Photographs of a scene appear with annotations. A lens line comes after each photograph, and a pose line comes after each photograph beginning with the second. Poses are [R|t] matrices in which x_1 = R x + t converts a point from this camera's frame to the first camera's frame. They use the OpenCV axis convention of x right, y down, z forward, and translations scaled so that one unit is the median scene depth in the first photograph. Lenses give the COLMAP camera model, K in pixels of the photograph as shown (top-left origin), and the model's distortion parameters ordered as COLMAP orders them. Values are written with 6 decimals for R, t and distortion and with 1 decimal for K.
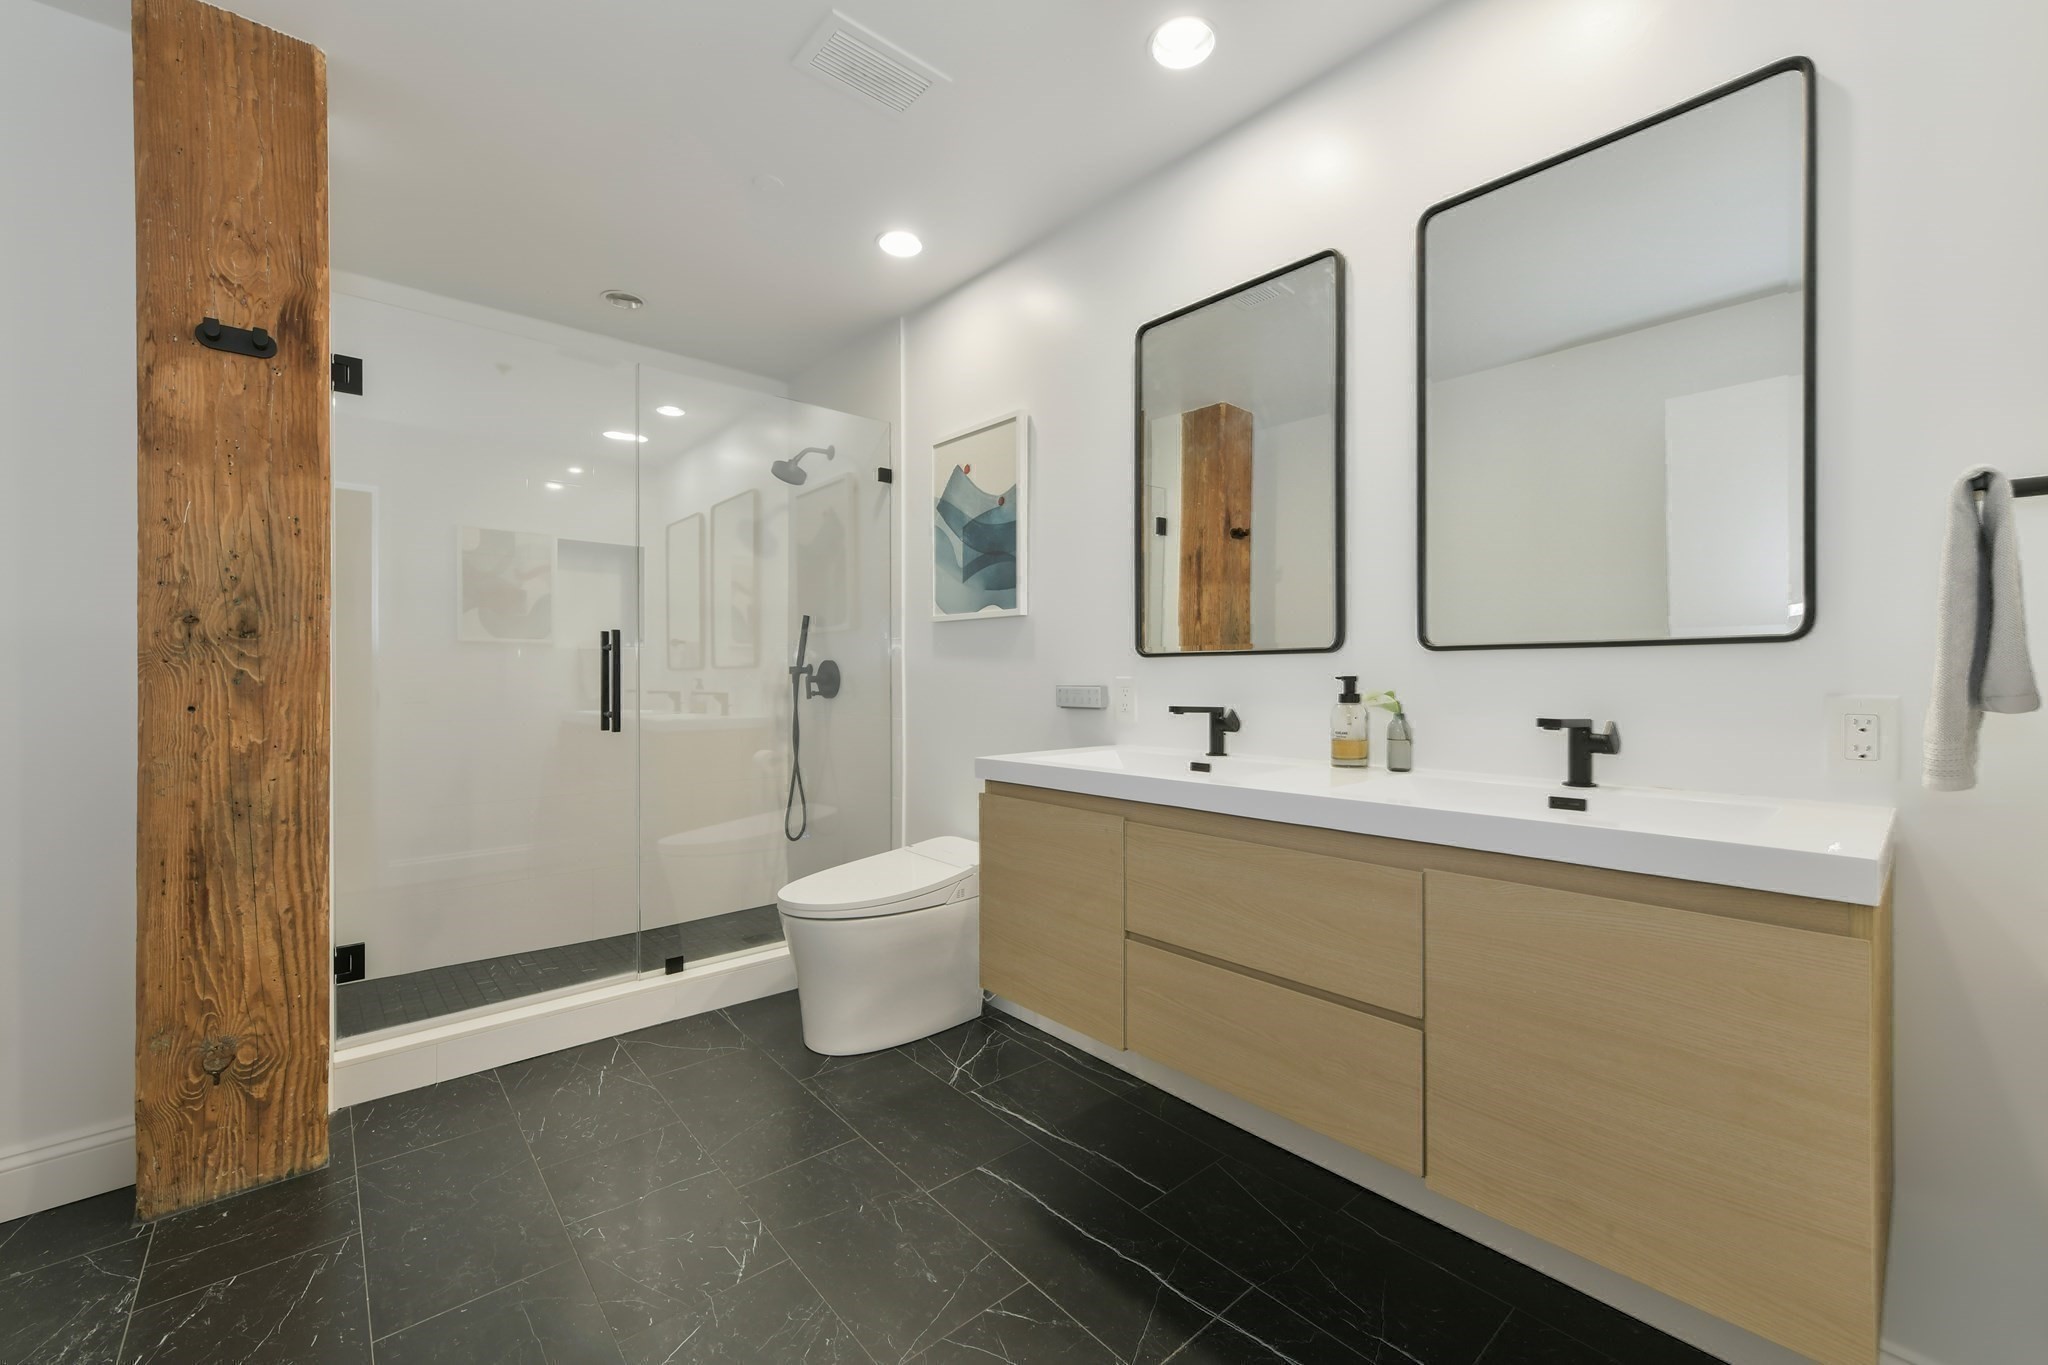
lens RADIAL K [[826.7, 0, 1029.1], [0, 826.7, 687.4], [0, 0, 1]] dist [0.002858, 0.000216]
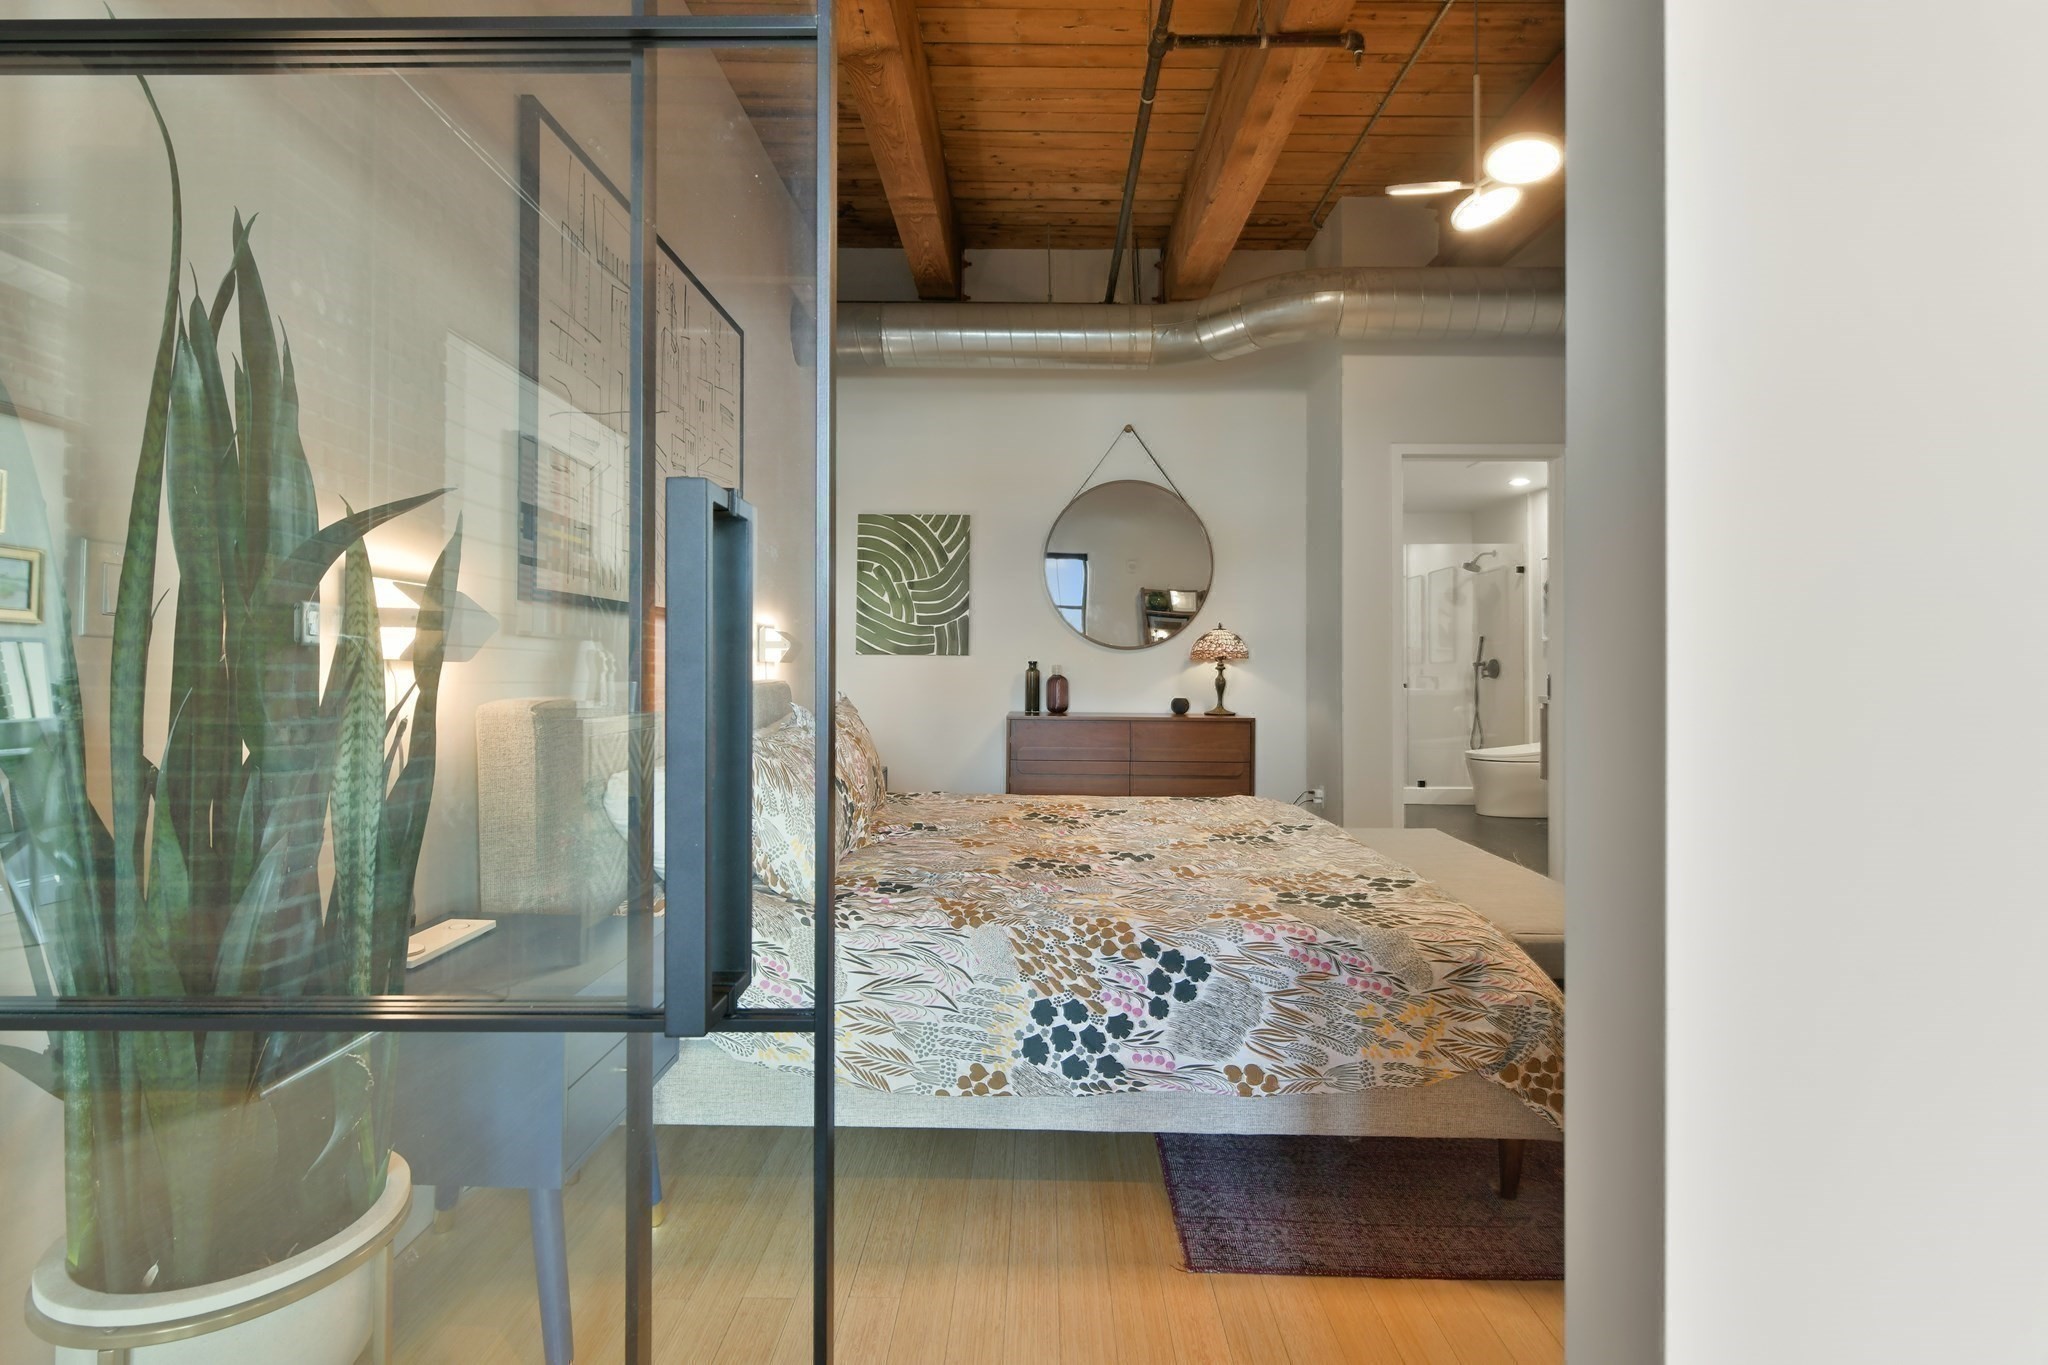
lens RADIAL K [[954.9, 0, 1015.0], [0, 954.9, 676.6], [0, 0, 1]] dist [0.001156, -0.000001]
pose [[0.735818, -0.004495, -0.677165, 0.457639], [0.004328, 0.999989, -0.001934, 0.008425], [0.677166, -0.001508, 0.735829, -1.442344]]
